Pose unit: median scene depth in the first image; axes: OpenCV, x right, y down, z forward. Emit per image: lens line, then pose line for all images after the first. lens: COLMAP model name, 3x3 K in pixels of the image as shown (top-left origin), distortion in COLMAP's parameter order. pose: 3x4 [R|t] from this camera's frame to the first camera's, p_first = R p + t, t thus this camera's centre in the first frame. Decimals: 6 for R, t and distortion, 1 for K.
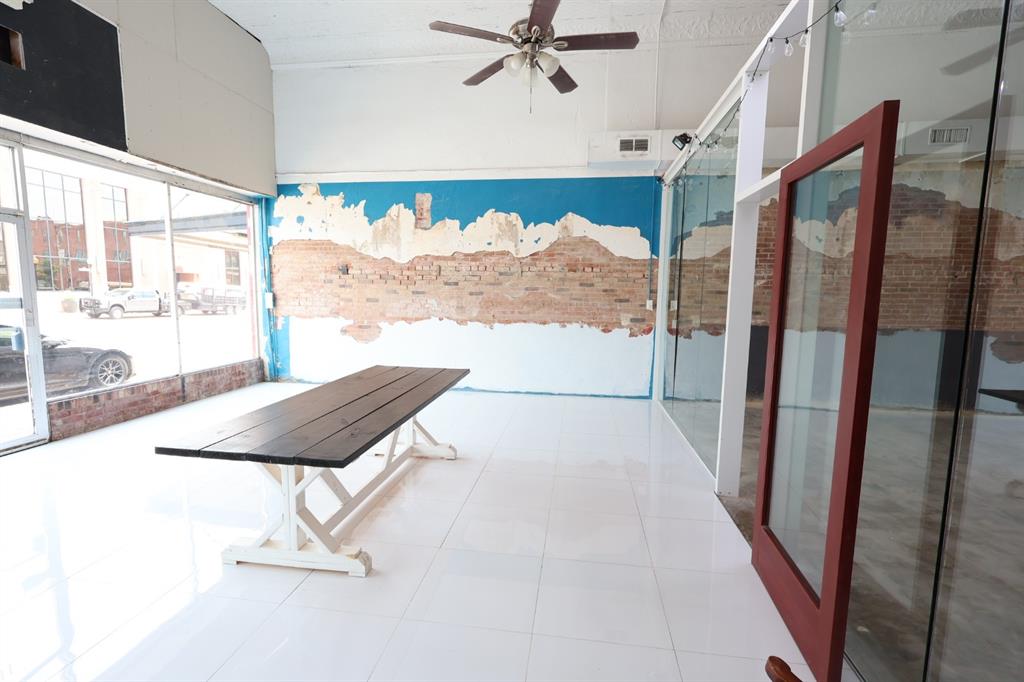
lens RADIAL K [[473.8, 0, 509.9], [0, 473.8, 342.8], [0, 0, 1]] dist [-0.000997, 0.001329]
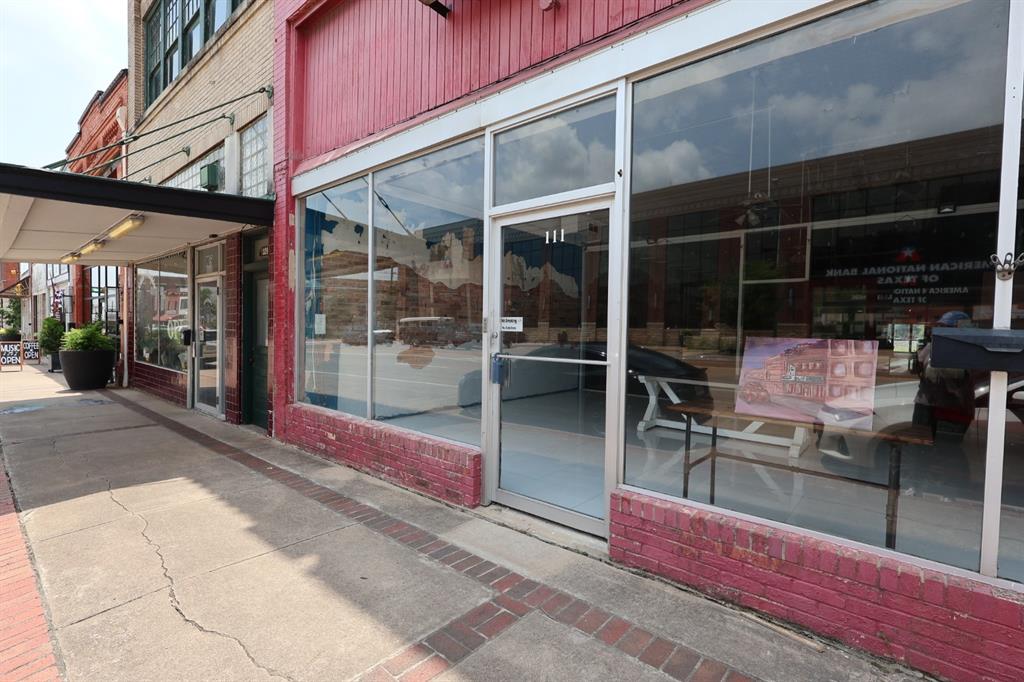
lens RADIAL K [[473.8, 0, 508.2], [0, 473.8, 339.6], [0, 0, 1]] dist [-0.000997, 0.001329]
pose [[0.535865, -0.024180, 0.843958, -1.049513], [0.080615, 0.996488, -0.022635, -0.022994], [-0.840447, 0.080165, 0.535932, 0.346791]]
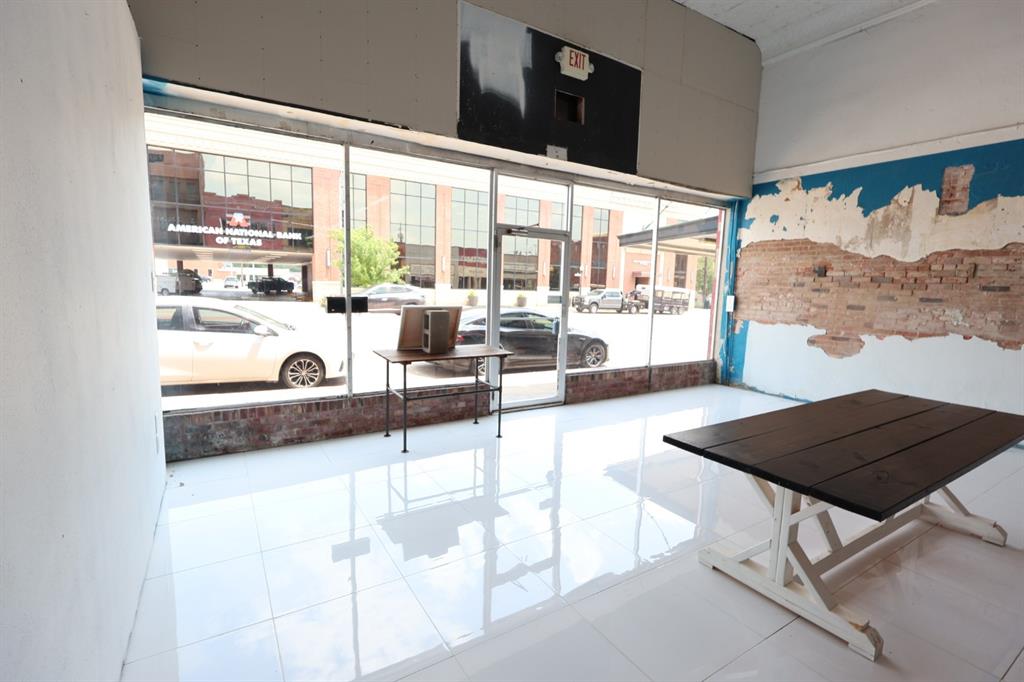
lens RADIAL K [[473.8, 0, 508.7], [0, 473.8, 342.8], [0, 0, 1]] dist [-0.000997, 0.001329]
pose [[0.650137, 0.097348, -0.753555, -0.055351], [-0.102371, 0.993939, 0.040081, 0.000262], [0.752889, 0.051084, 0.656162, 0.001244]]
